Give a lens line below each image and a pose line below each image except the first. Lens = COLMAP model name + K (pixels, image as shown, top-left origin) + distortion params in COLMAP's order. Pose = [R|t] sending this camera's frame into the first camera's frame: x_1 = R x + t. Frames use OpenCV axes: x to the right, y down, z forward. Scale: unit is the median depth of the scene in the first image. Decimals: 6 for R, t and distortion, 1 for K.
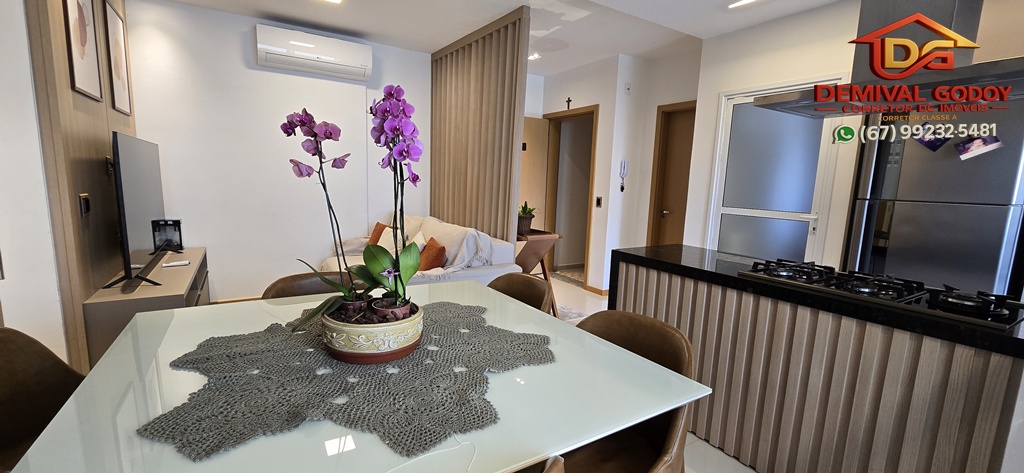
lens RADIAL K [[419.6, 0, 509.3], [0, 419.6, 243.3], [0, 0, 1]] dist [-0.000942, -0.000657]
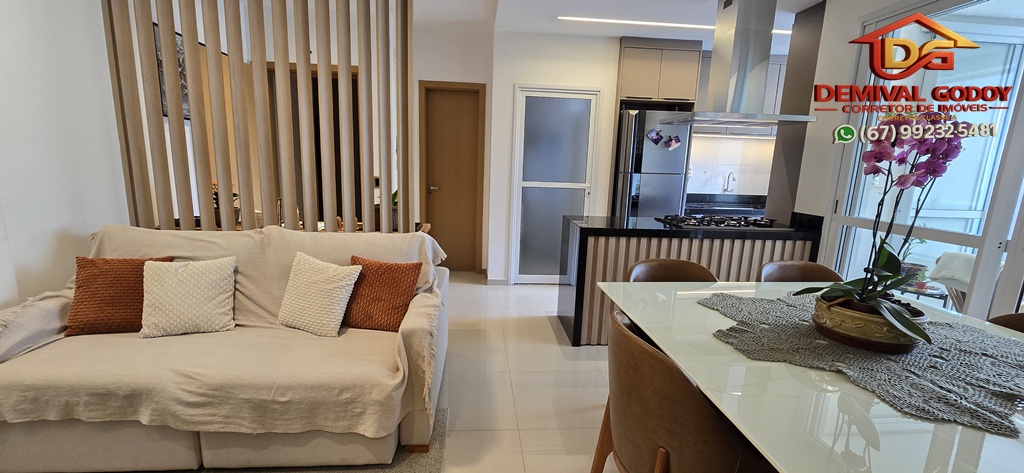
lens RADIAL K [[419.6, 0, 509.3], [0, 419.6, 243.3], [0, 0, 1]] dist [-0.000942, -0.000657]
pose [[0.463637, -0.185714, 0.866343, -0.619797], [0.117914, 0.982022, 0.147409, -0.098300], [-0.878144, 0.033810, 0.477200, 0.481275]]
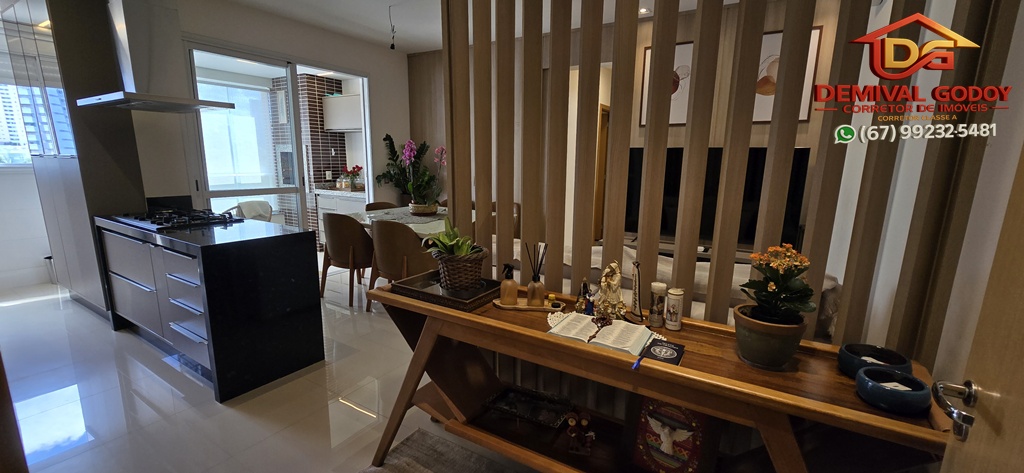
lens RADIAL K [[419.6, 0, 509.3], [0, 419.6, 243.3], [0, 0, 1]] dist [-0.000942, -0.000657]
pose [[-0.896299, 0.039246, -0.441709, 0.204606], [-0.113899, 0.942285, 0.314842, -0.250985], [0.428573, 0.332503, -0.840100, 1.569253]]
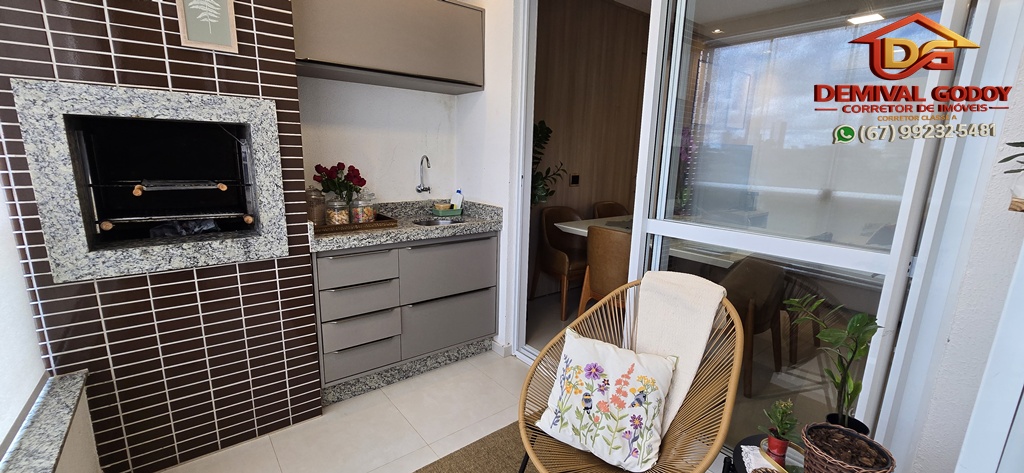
lens RADIAL K [[419.6, 0, 509.3], [0, 419.6, 243.3], [0, 0, 1]] dist [-0.000942, -0.000657]
pose [[0.117846, 0.179626, -0.976651, 0.737532], [-0.172676, 0.972227, 0.157977, 0.042658], [0.977904, 0.150027, 0.145590, -0.117411]]
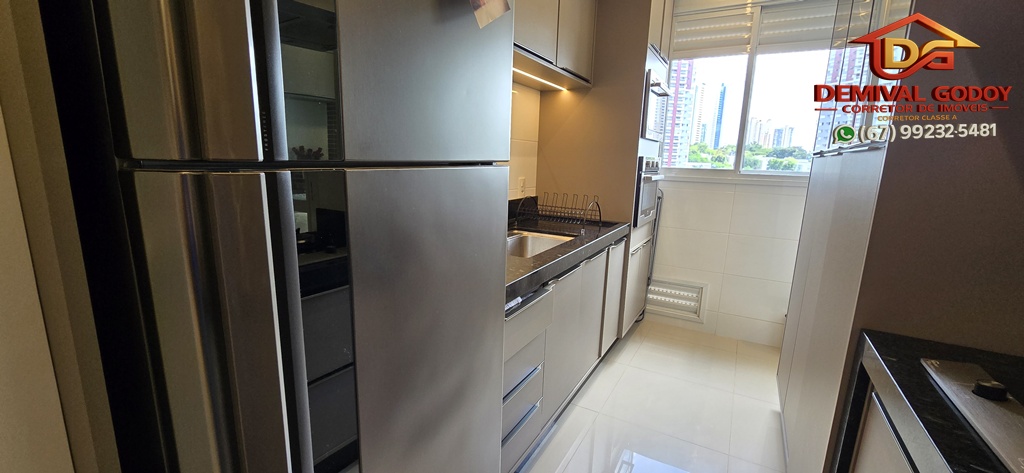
lens RADIAL K [[419.6, 0, 509.3], [0, 419.6, 243.3], [0, 0, 1]] dist [-0.000942, -0.000657]
pose [[-0.481237, -0.221668, 0.848101, 0.491859], [0.089944, 0.949906, 0.299314, -0.087922], [-0.871964, 0.220322, -0.437192, 0.742244]]
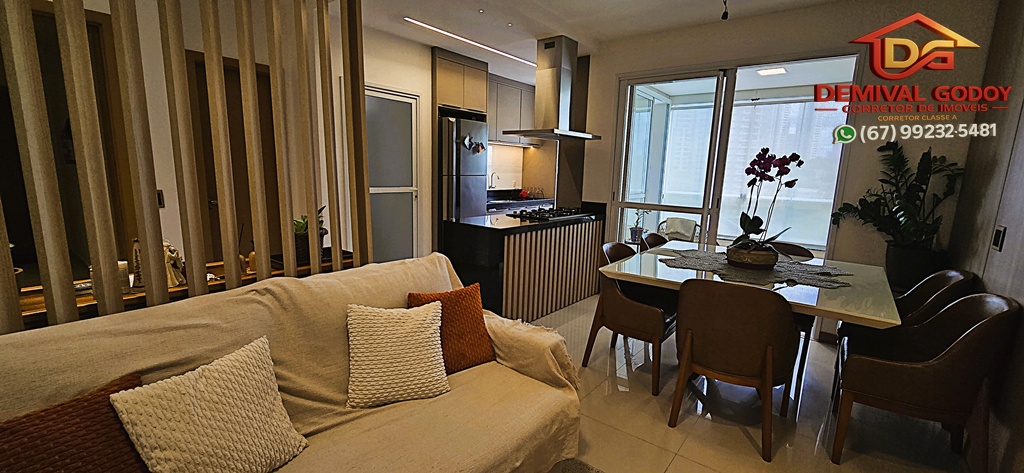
lens RADIAL K [[419.6, 0, 509.3], [0, 419.6, 243.3], [0, 0, 1]] dist [-0.000942, -0.000657]
pose [[-0.334450, -0.207132, 0.919369, -0.682852], [0.102766, 0.961714, 0.254057, -0.190861], [-0.936794, 0.179450, -0.300359, 1.021533]]
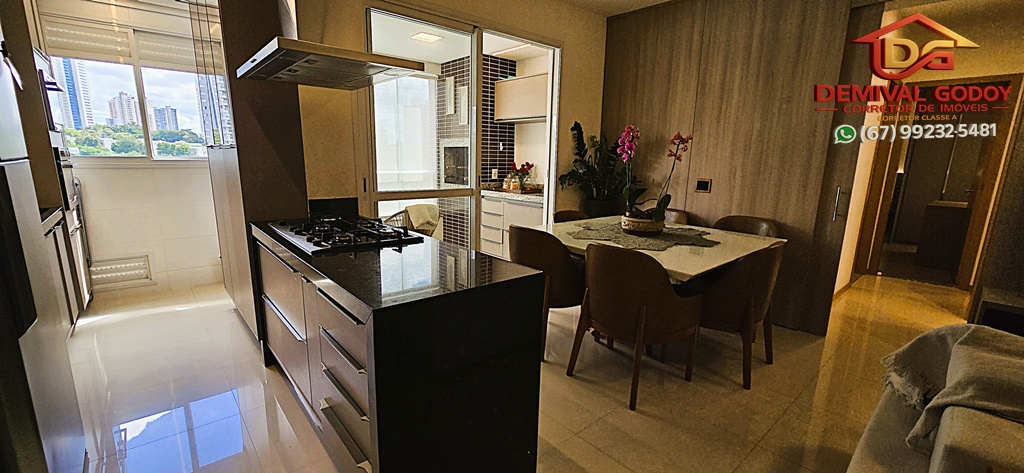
lens RADIAL K [[419.6, 0, 509.3], [0, 419.6, 243.3], [0, 0, 1]] dist [-0.000942, -0.000657]
pose [[-0.985282, -0.018503, -0.169934, 0.294539], [-0.076771, 0.936124, 0.343189, -0.165223], [0.152729, 0.351184, -0.923766, 1.147709]]
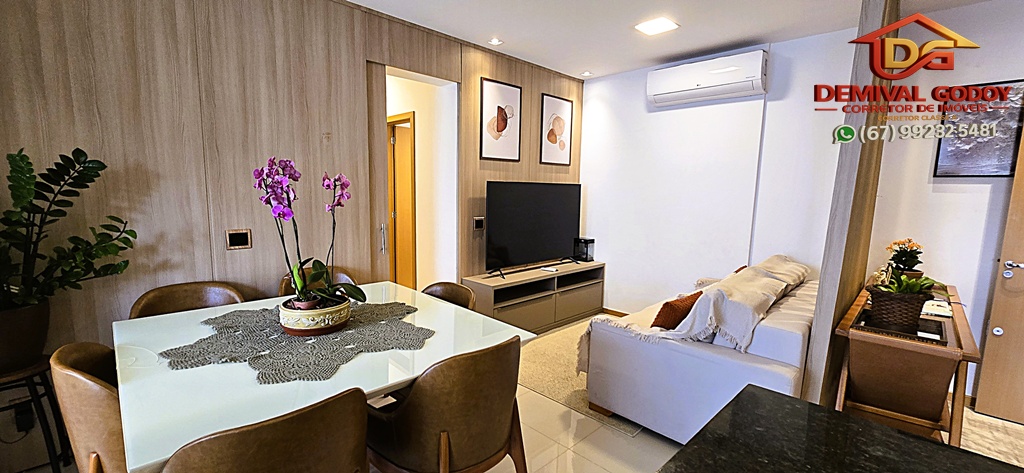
lens RADIAL K [[419.6, 0, 509.3], [0, 419.6, 243.3], [0, 0, 1]] dist [-0.000942, -0.000657]
pose [[0.225608, 0.090745, -0.969983, 0.455627], [-0.158419, 0.985818, 0.055380, -0.084299], [0.961251, 0.141170, 0.236784, 0.473406]]
